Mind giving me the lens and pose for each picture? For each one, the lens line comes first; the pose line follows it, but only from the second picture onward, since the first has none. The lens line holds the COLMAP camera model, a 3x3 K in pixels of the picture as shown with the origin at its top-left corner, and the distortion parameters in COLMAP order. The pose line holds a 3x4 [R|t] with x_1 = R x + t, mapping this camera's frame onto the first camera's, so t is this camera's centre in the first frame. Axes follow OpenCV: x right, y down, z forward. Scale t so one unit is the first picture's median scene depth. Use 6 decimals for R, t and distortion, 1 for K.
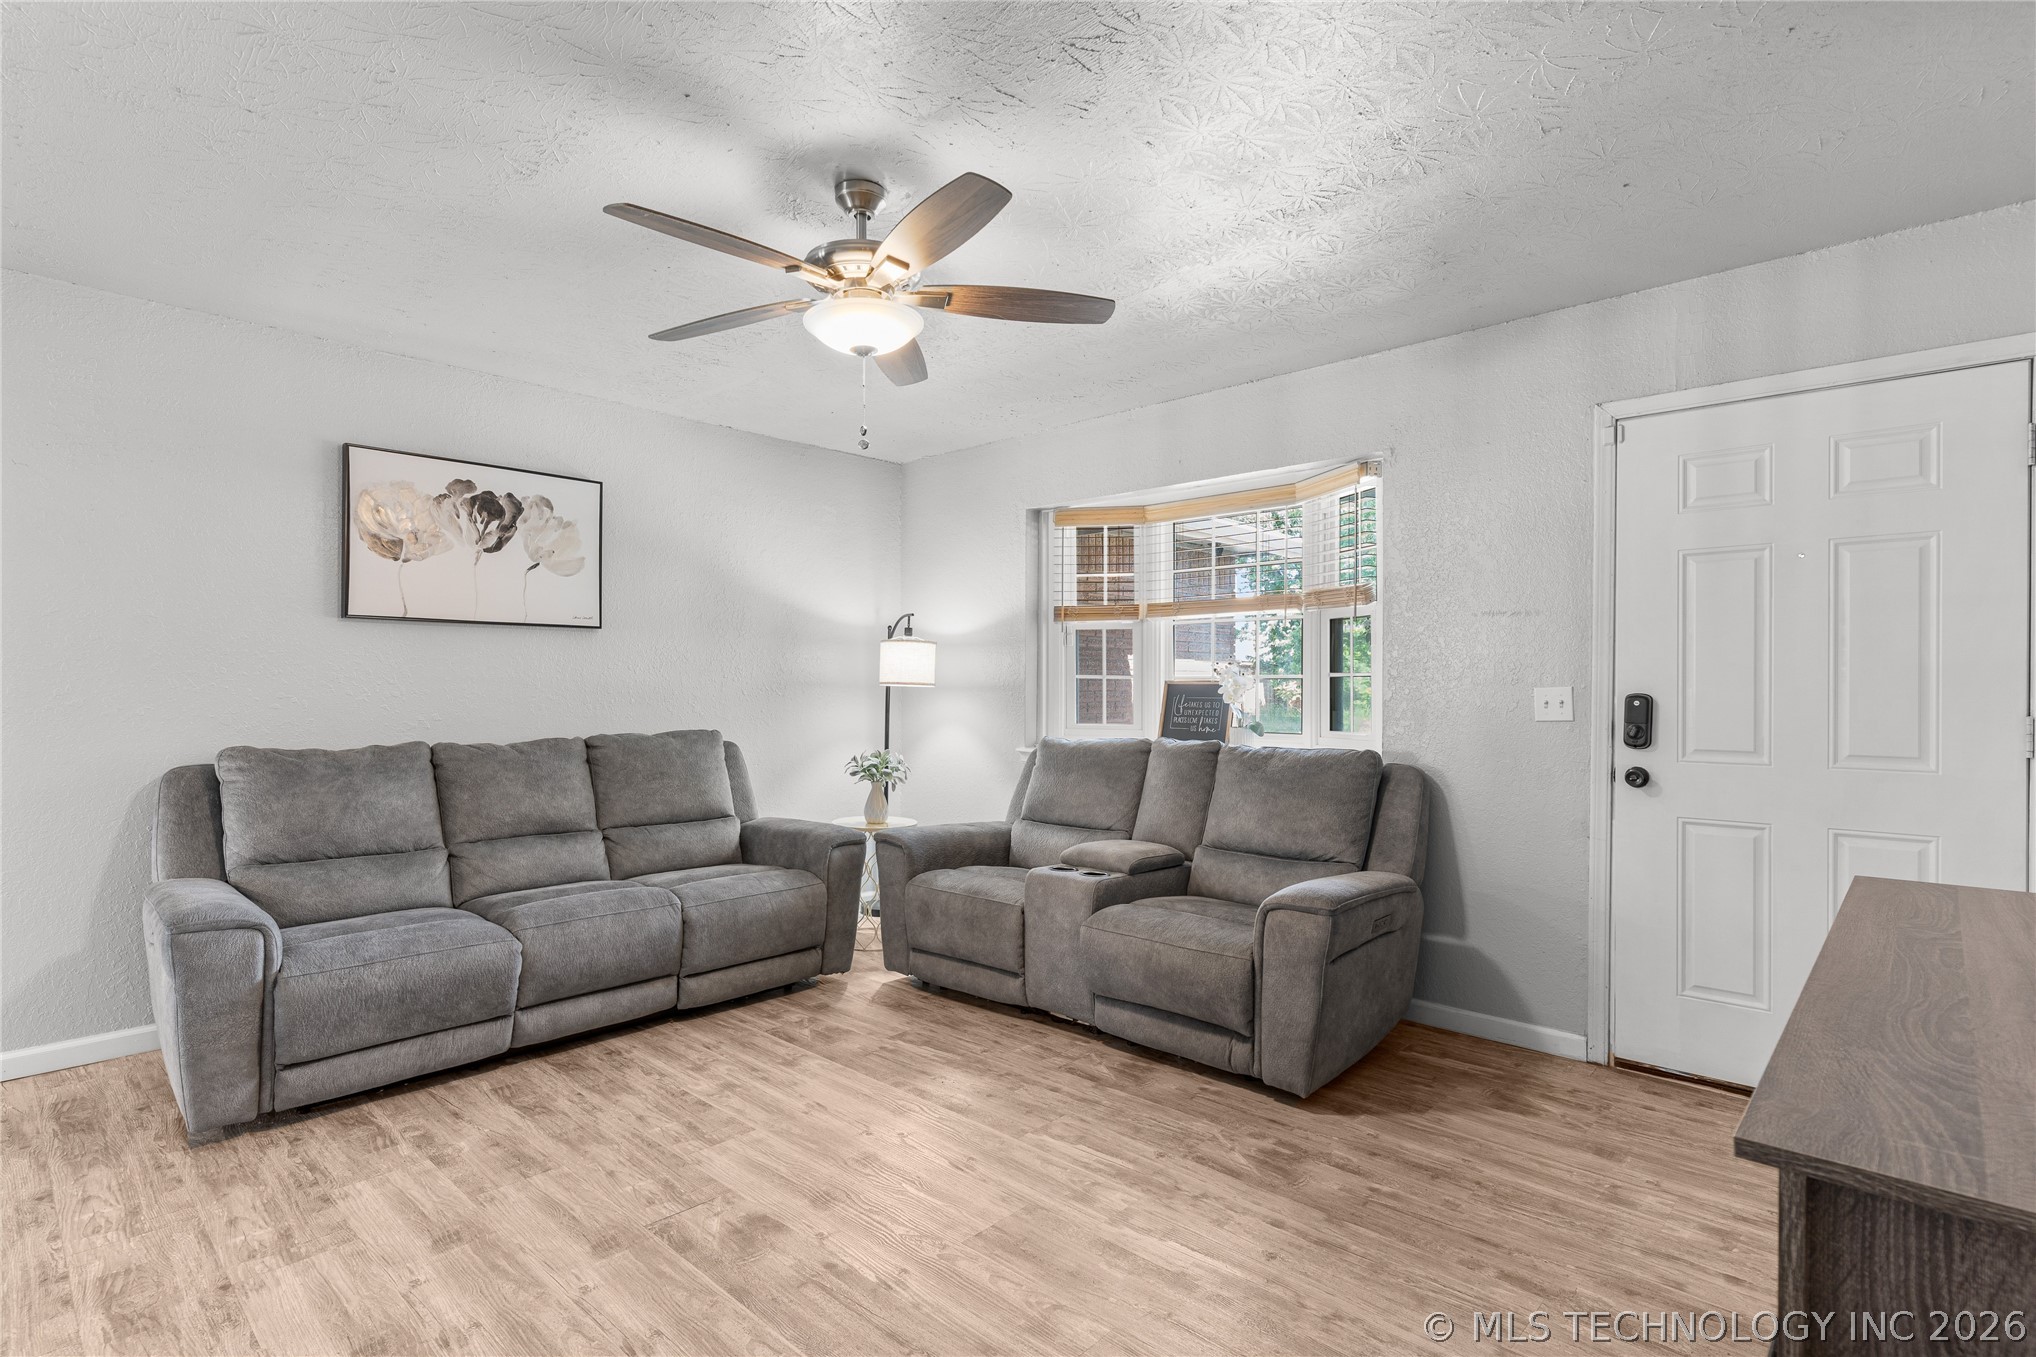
lens RADIAL K [[982.7, 0, 998.4], [0, 982.7, 690.9], [0, 0, 1]] dist [0.001209, 0.000305]
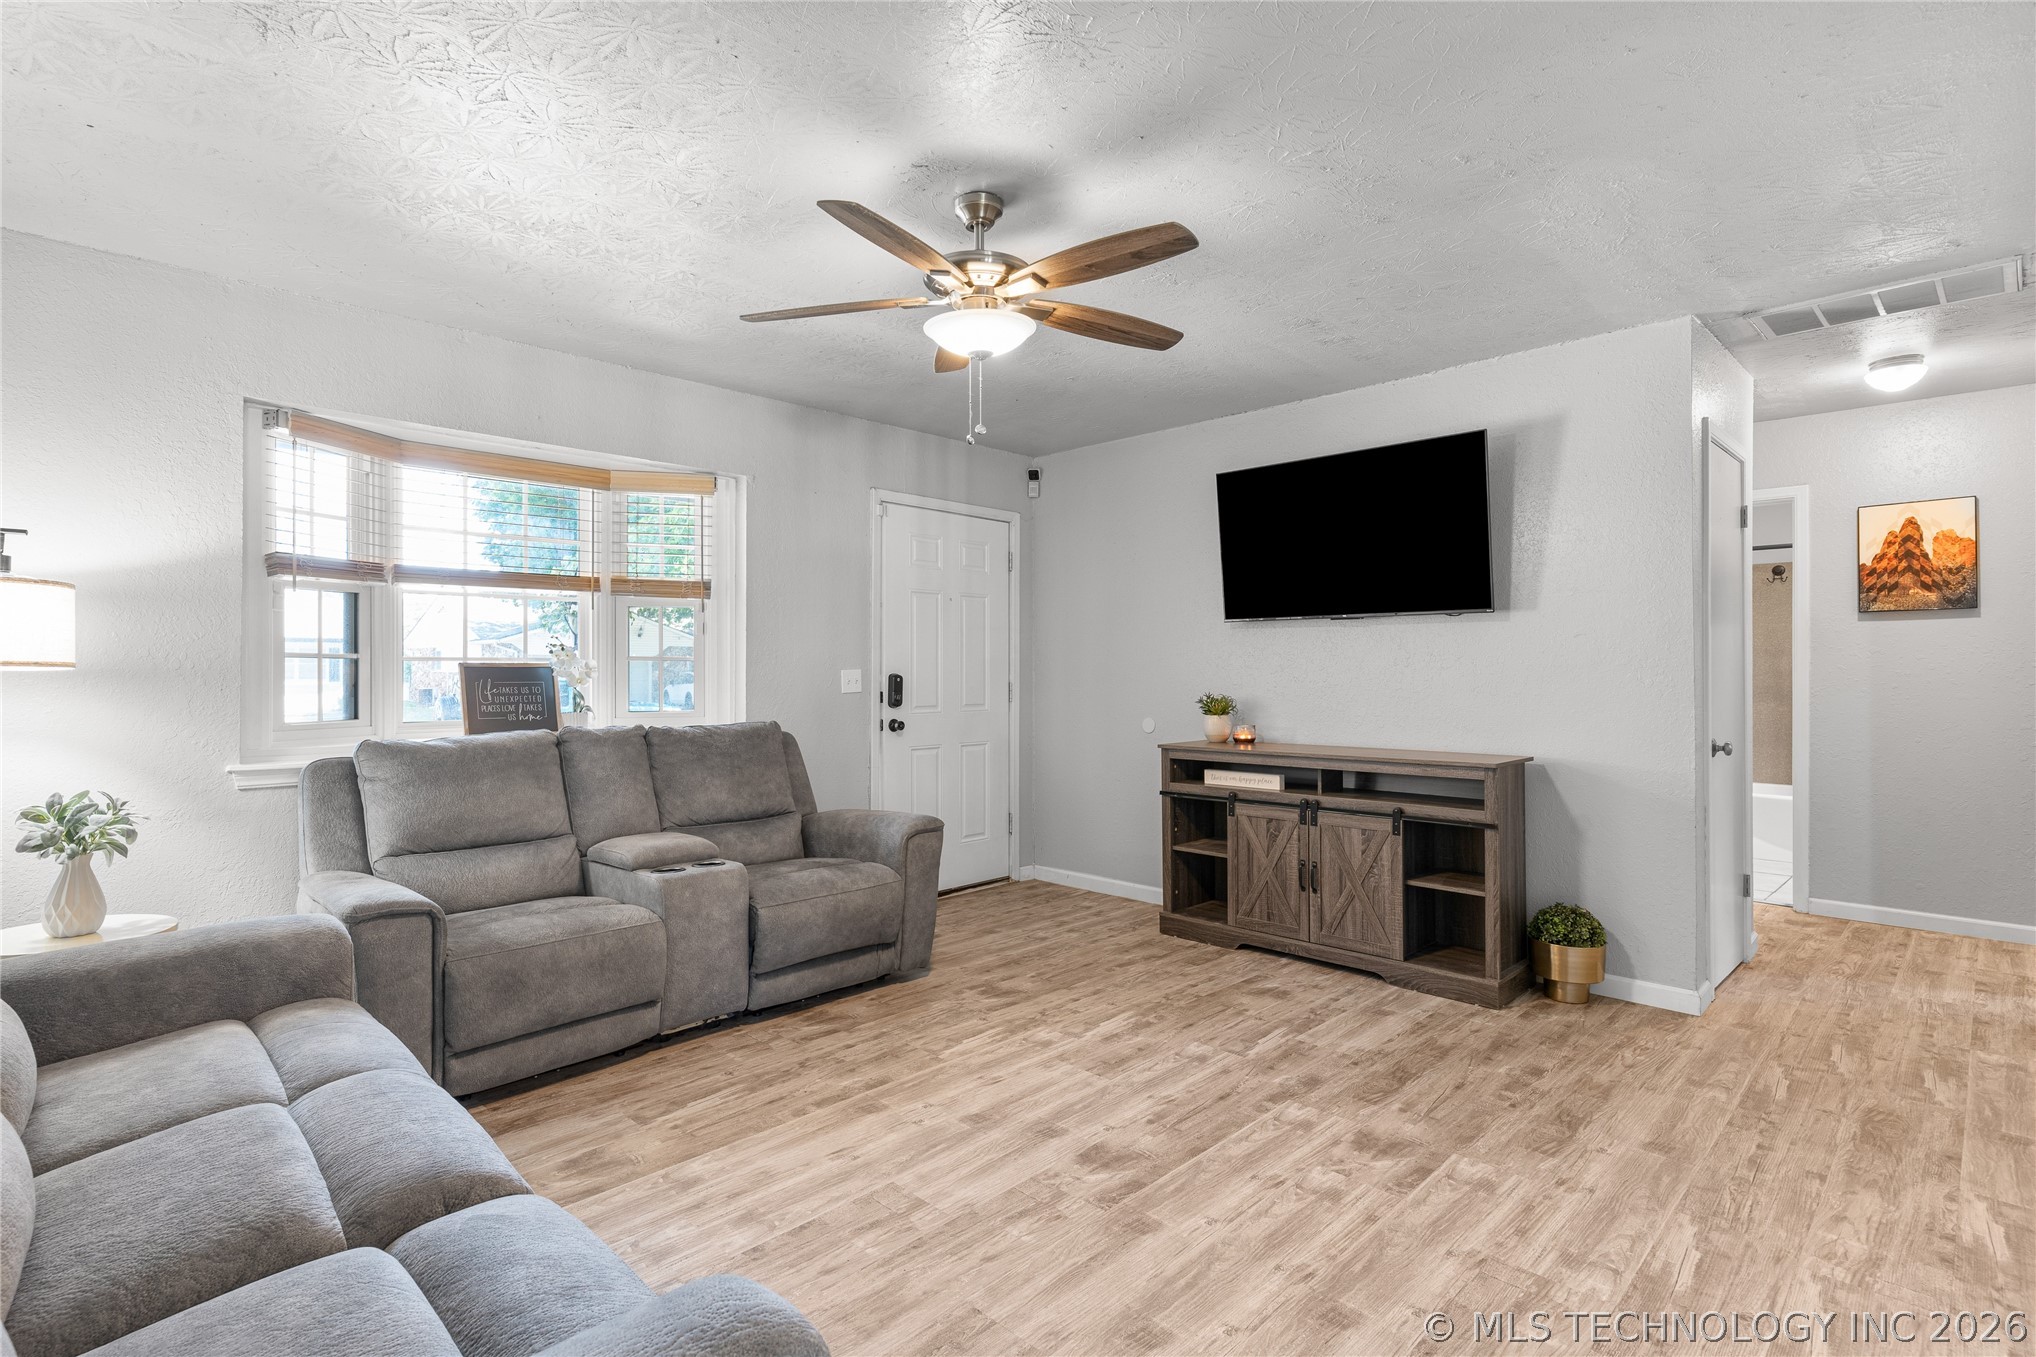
lens RADIAL K [[982.7, 0, 1020.6], [0, 982.7, 672.5], [0, 0, 1]] dist [0.001209, 0.000305]
pose [[0.024729, -0.004642, 0.999683, -1.046867], [0.003134, 0.999985, 0.004565, -0.006753], [-0.999689, 0.003021, 0.024743, 0.815562]]
